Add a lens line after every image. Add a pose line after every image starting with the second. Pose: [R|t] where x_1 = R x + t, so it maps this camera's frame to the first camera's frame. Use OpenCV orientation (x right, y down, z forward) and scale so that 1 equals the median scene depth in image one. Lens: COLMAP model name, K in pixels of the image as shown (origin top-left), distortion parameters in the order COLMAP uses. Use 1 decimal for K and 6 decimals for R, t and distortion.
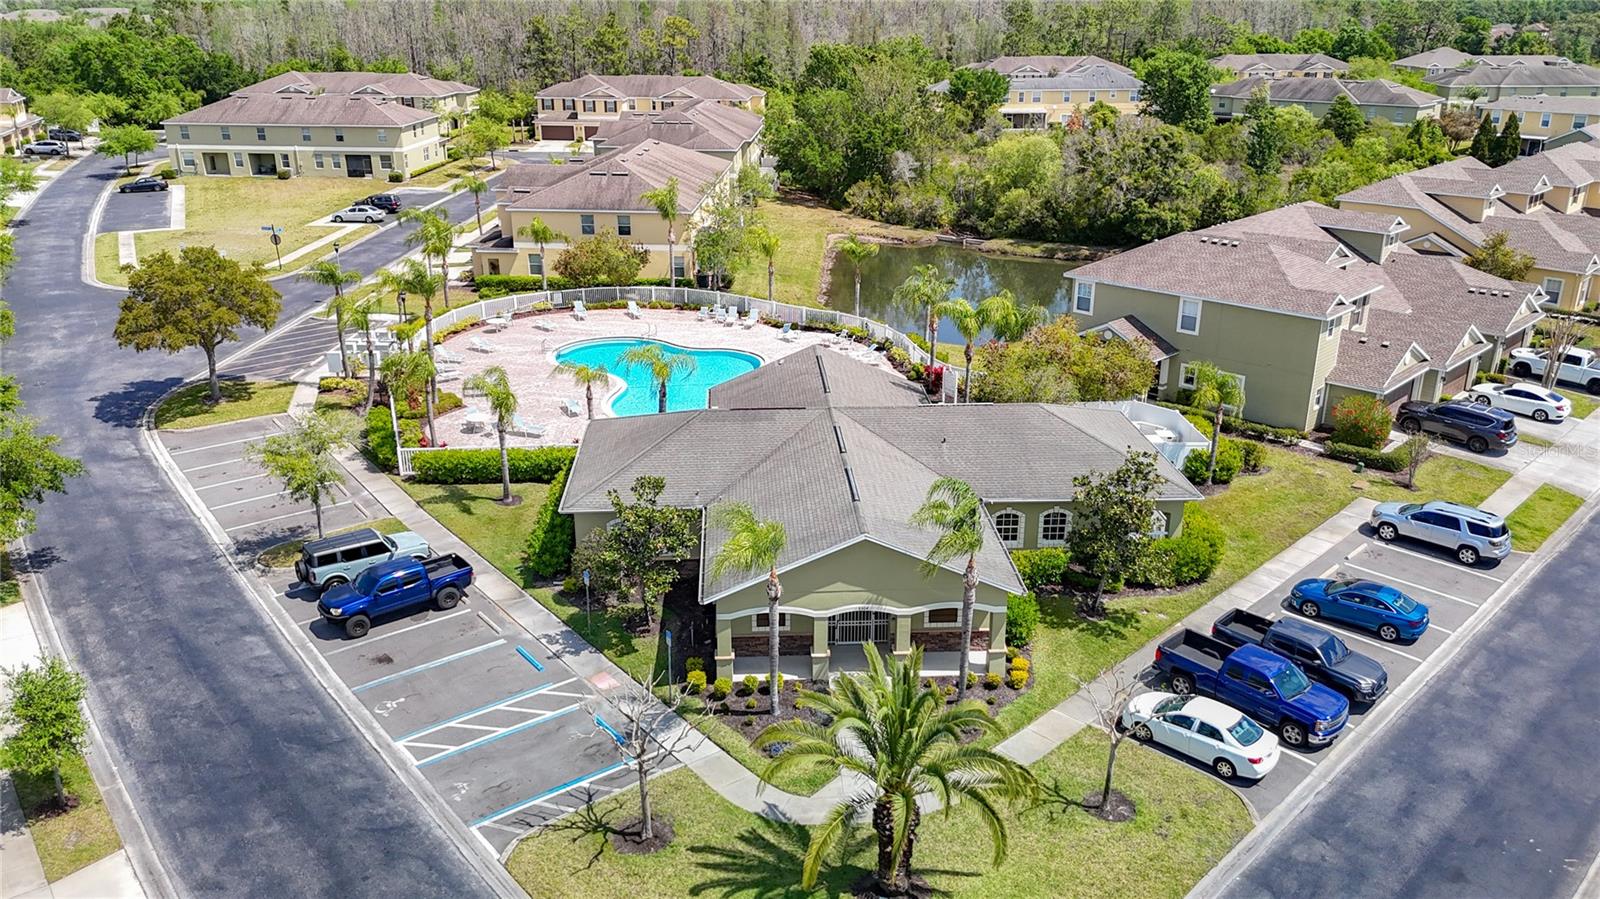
lens RADIAL K [[1152.5, 0, 800.0], [0, 1152.5, 449.5], [0, 0, 1]] dist [0.060014, -0.059918]
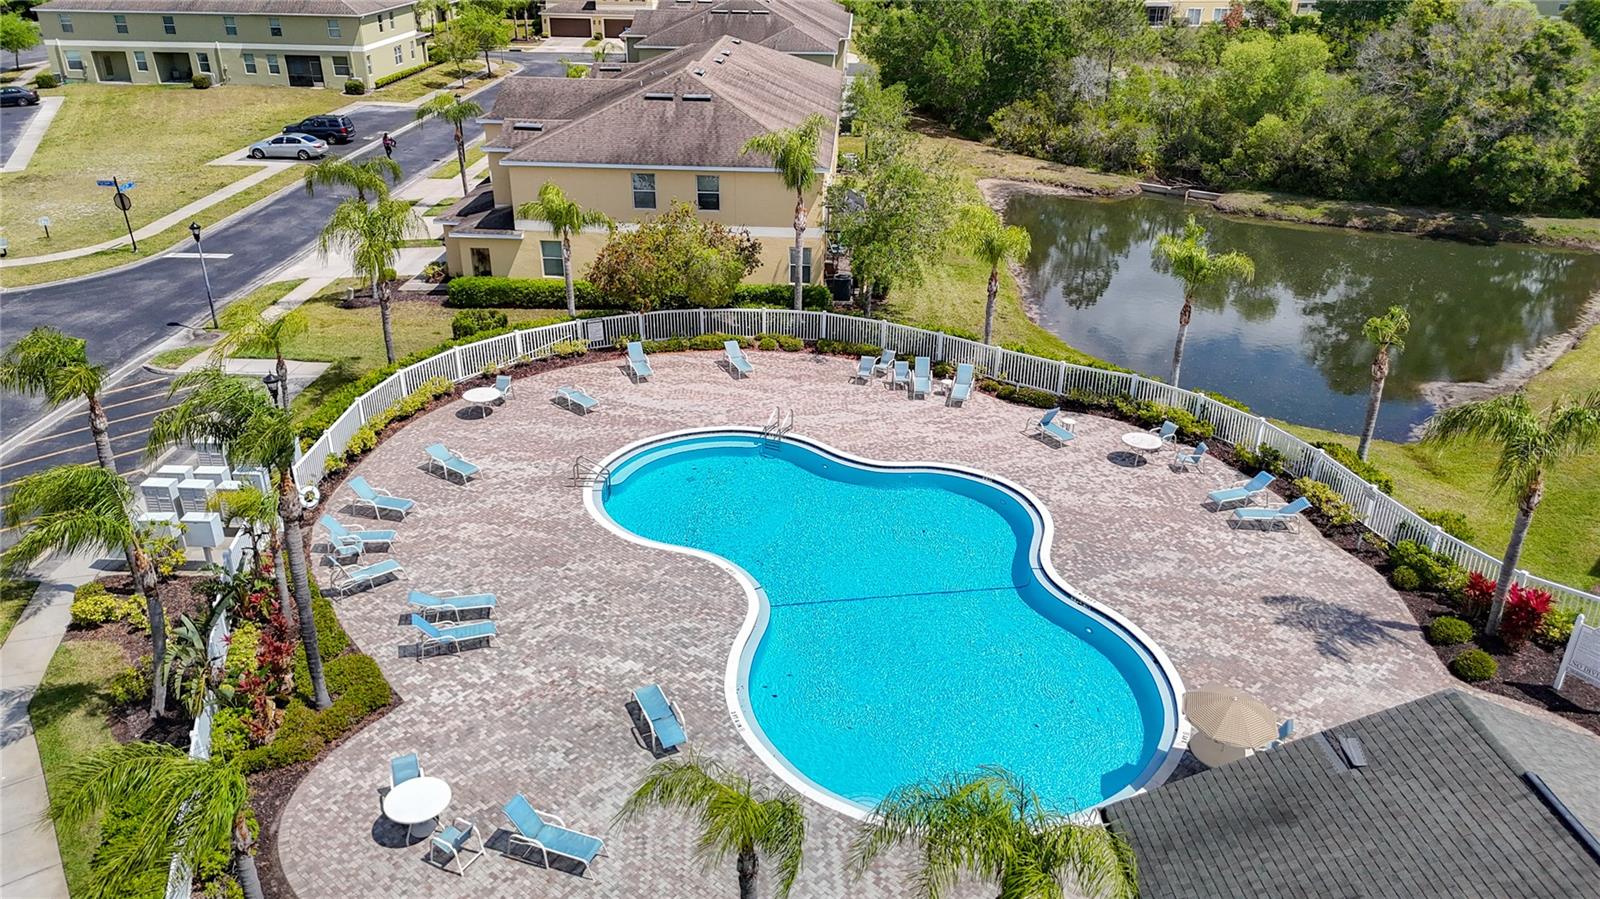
lens RADIAL K [[1152.5, 0, 800.0], [0, 1152.5, 449.5], [0, 0, 1]] dist [0.060014, -0.059918]
pose [[0.999941, 0.008991, -0.006031, -0.078264], [-0.008484, 0.996809, 0.079367, -0.086385], [0.006725, -0.079311, 0.996827, 0.323686]]
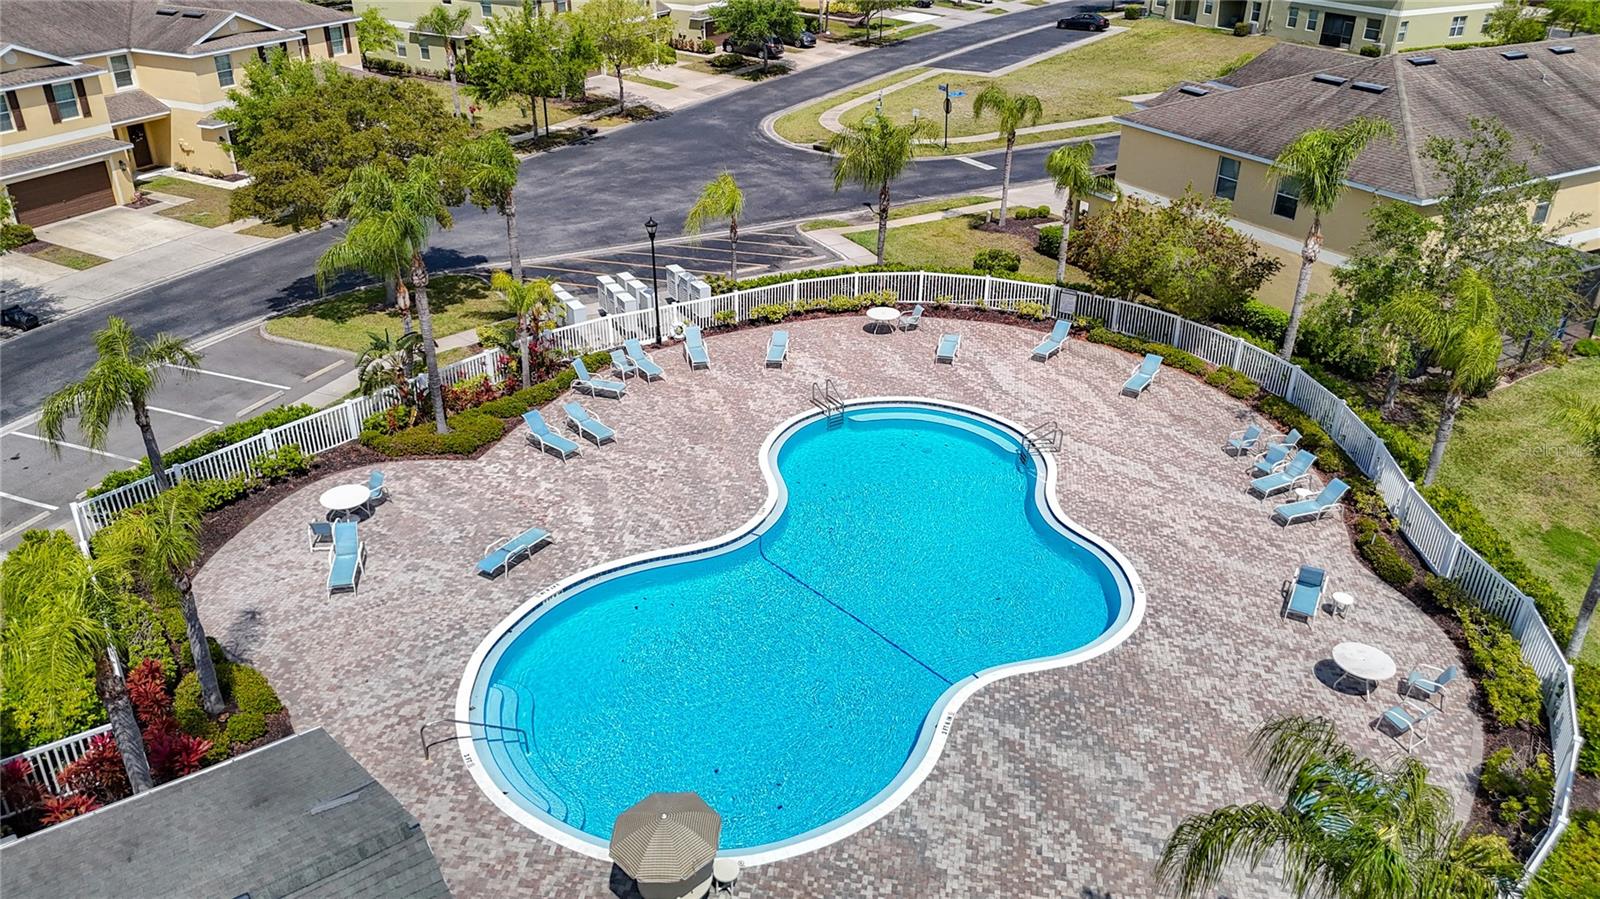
lens RADIAL K [[1152.5, 0, 800.0], [0, 1152.5, 449.5], [0, 0, 1]] dist [0.060014, -0.059918]
pose [[0.531829, 0.397780, -0.747616, 0.102258], [-0.312112, 0.912741, 0.263611, -0.123436], [0.787238, 0.093144, 0.609574, 0.427654]]
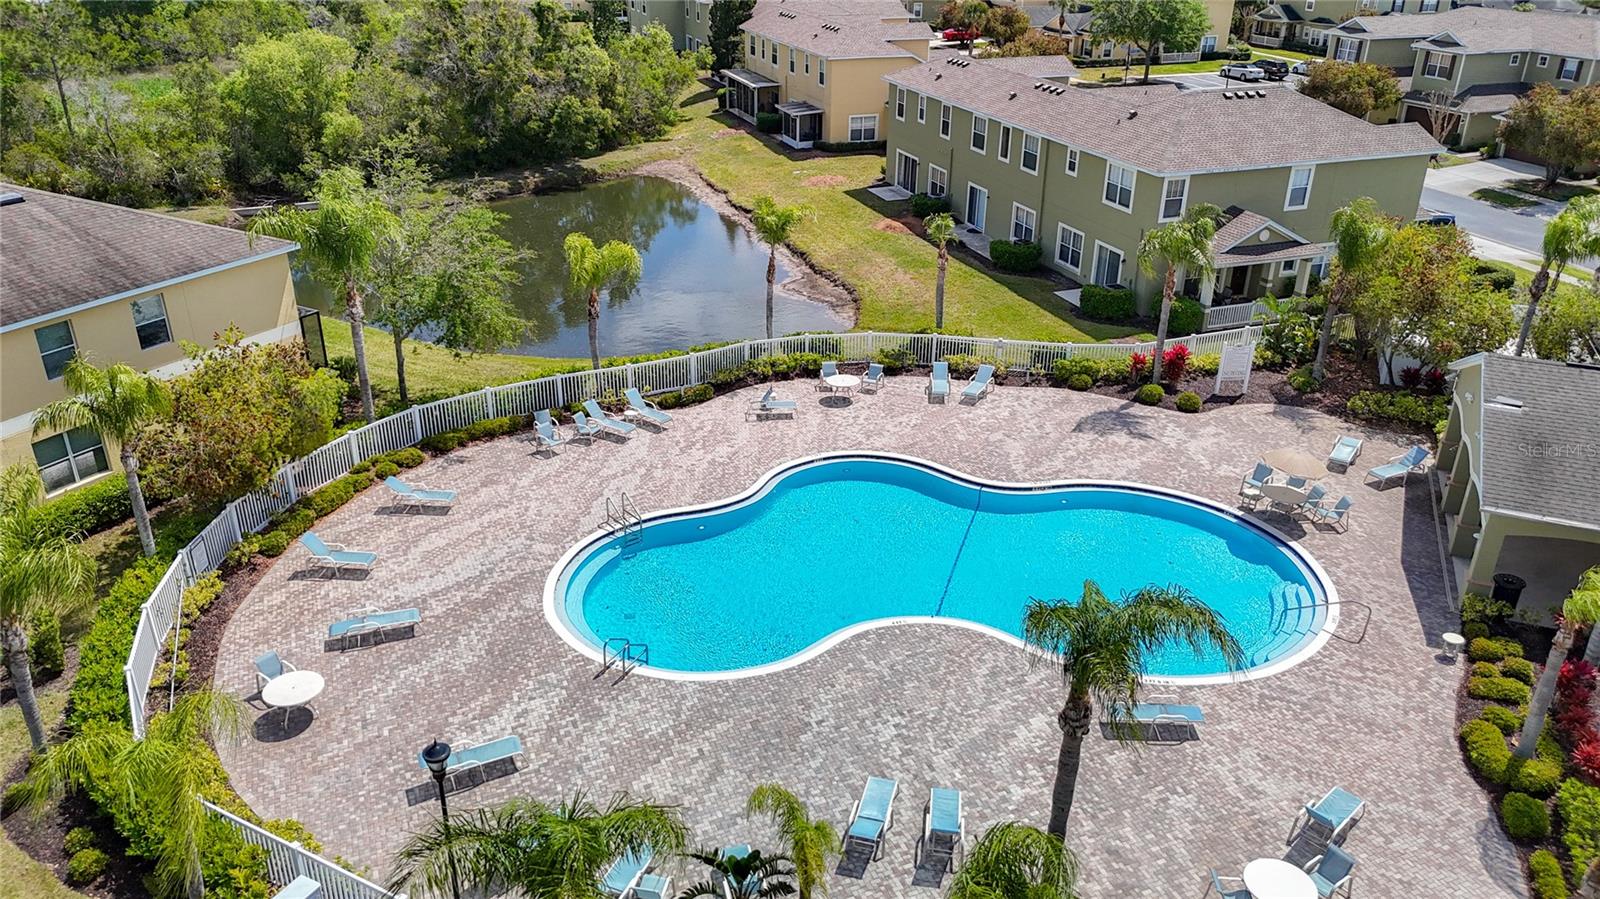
lens RADIAL K [[1152.5, 0, 800.0], [0, 1152.5, 449.5], [0, 0, 1]] dist [0.060014, -0.059918]
pose [[0.458988, -0.385343, 0.800525, -0.290779], [0.313605, 0.913314, 0.259827, -0.142861], [-0.831253, 0.131791, 0.540045, 0.464288]]
